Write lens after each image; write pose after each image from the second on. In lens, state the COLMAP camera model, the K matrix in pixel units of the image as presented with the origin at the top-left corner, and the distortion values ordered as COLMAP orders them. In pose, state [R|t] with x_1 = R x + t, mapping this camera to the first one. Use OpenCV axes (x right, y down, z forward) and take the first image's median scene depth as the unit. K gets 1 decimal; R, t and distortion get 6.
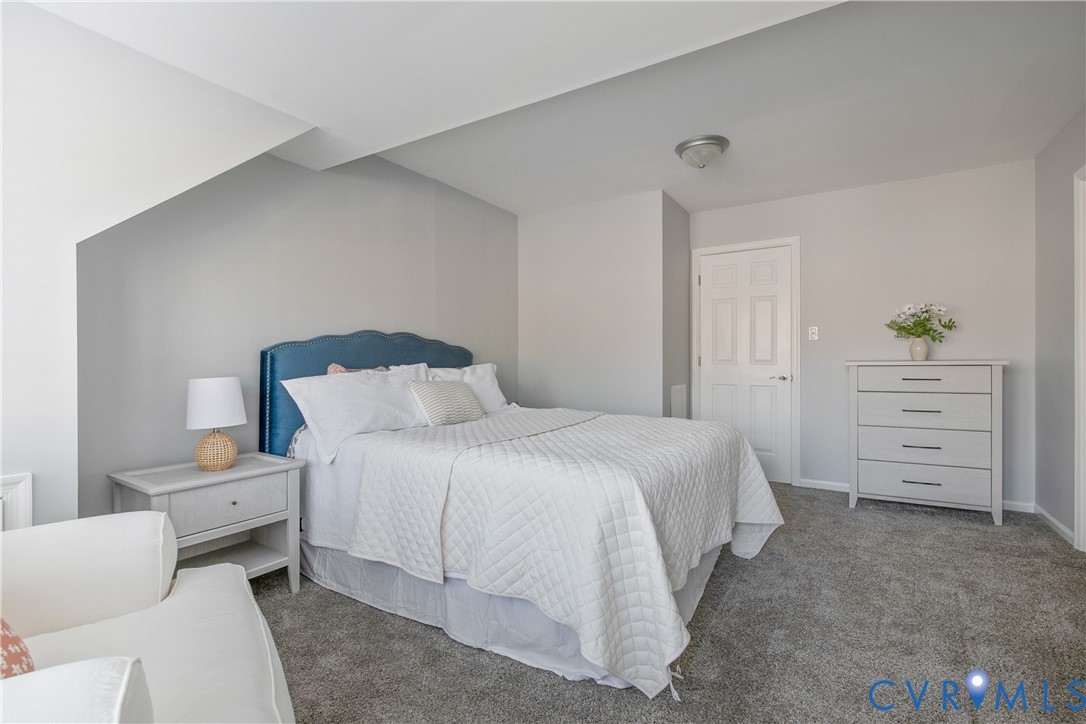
lens RADIAL K [[501.1, 0, 542.2], [0, 501.1, 358.2], [0, 0, 1]] dist [0.000485, -0.000397]
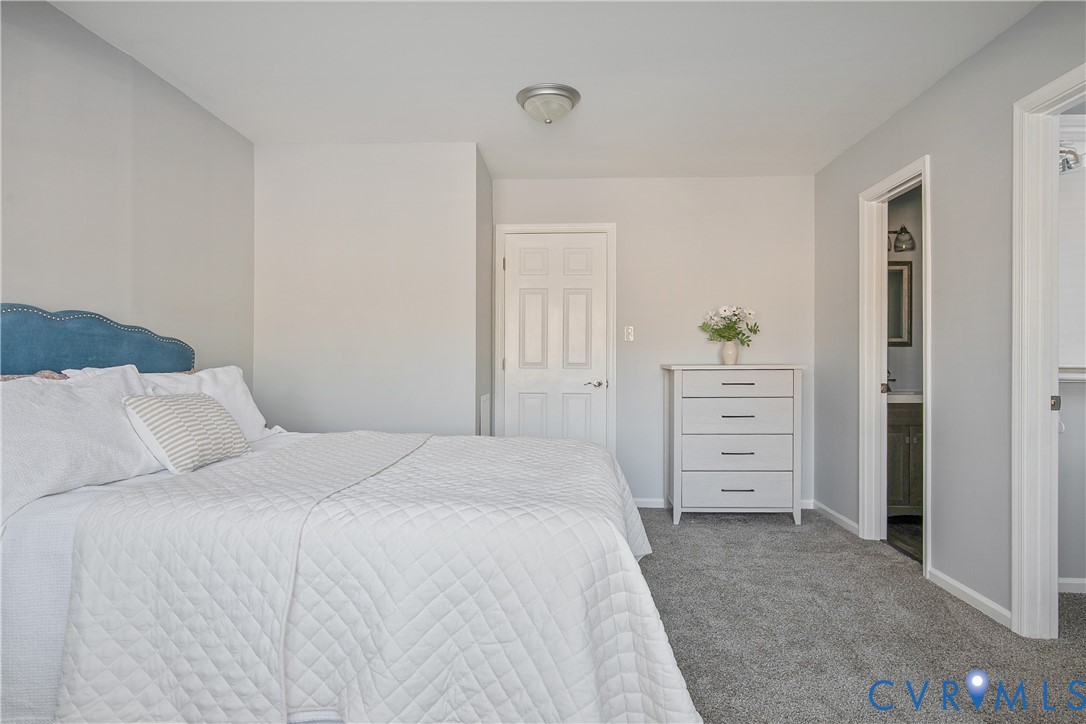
lens RADIAL K [[631.4, 0, 523.7], [0, 631.4, 358.8], [0, 0, 1]] dist [0.000200, -0.000430]
pose [[0.870307, 0.009548, 0.492417, -0.222532], [-0.007771, 0.999954, -0.005655, 0.003655], [-0.492448, 0.001095, 0.870341, 0.144847]]
